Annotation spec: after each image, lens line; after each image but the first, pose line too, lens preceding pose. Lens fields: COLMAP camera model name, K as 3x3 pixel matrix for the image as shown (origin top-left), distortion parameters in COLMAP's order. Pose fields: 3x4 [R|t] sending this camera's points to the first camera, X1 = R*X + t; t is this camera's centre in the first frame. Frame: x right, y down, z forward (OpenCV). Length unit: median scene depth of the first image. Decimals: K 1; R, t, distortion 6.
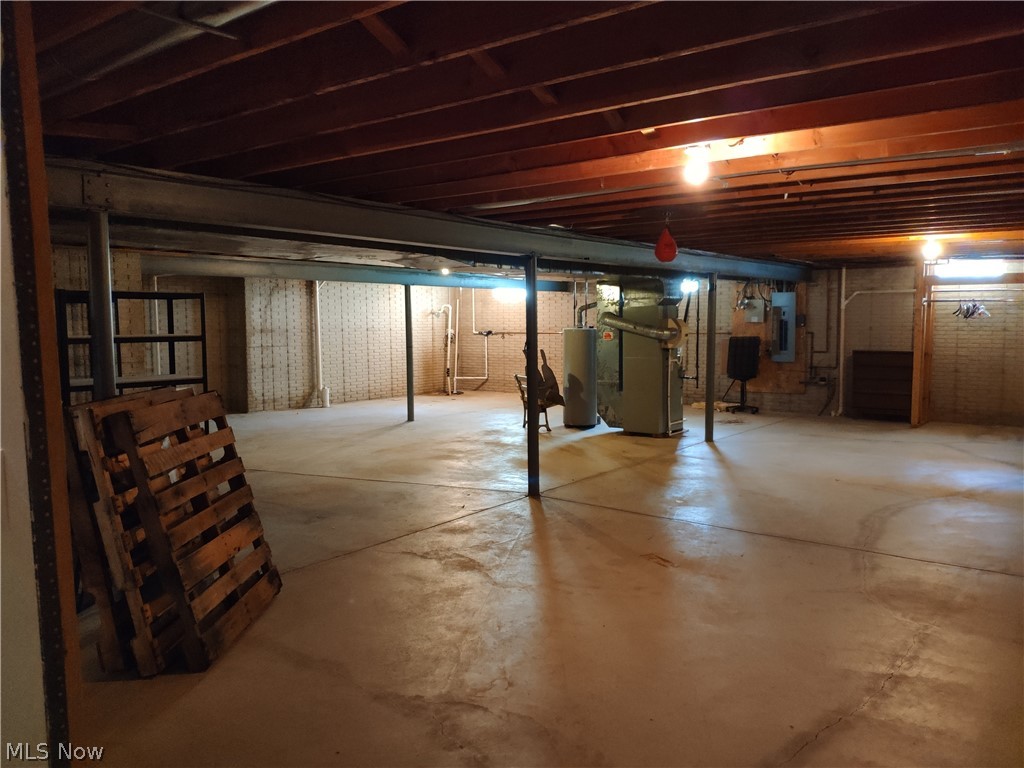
lens RADIAL K [[806.7, 0, 512.0], [0, 806.7, 386.7], [0, 0, 1]] dist [-0.004308, -0.001213]
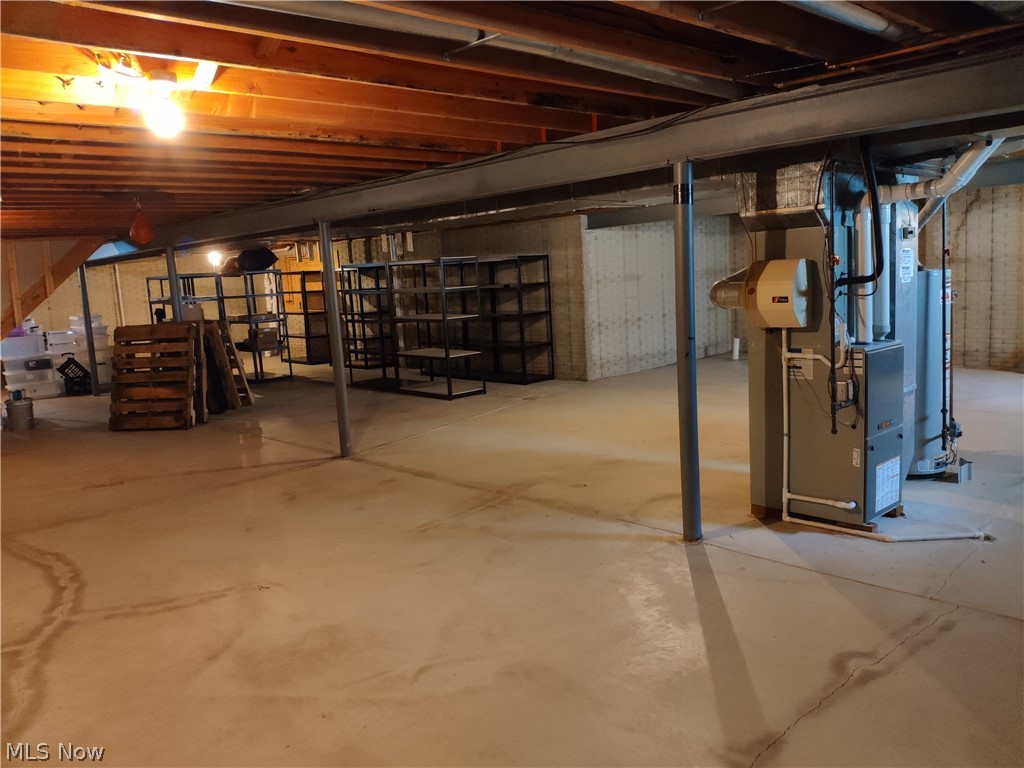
lens RADIAL K [[806.7, 0, 511.8], [0, 806.7, 384.1], [0, 0, 1]] dist [-0.004308, -0.001213]
pose [[-0.150310, 0.156898, -0.976109, 0.507525], [-0.018426, 0.986711, 0.161440, -0.068593], [0.988467, 0.042252, -0.145422, 0.692484]]
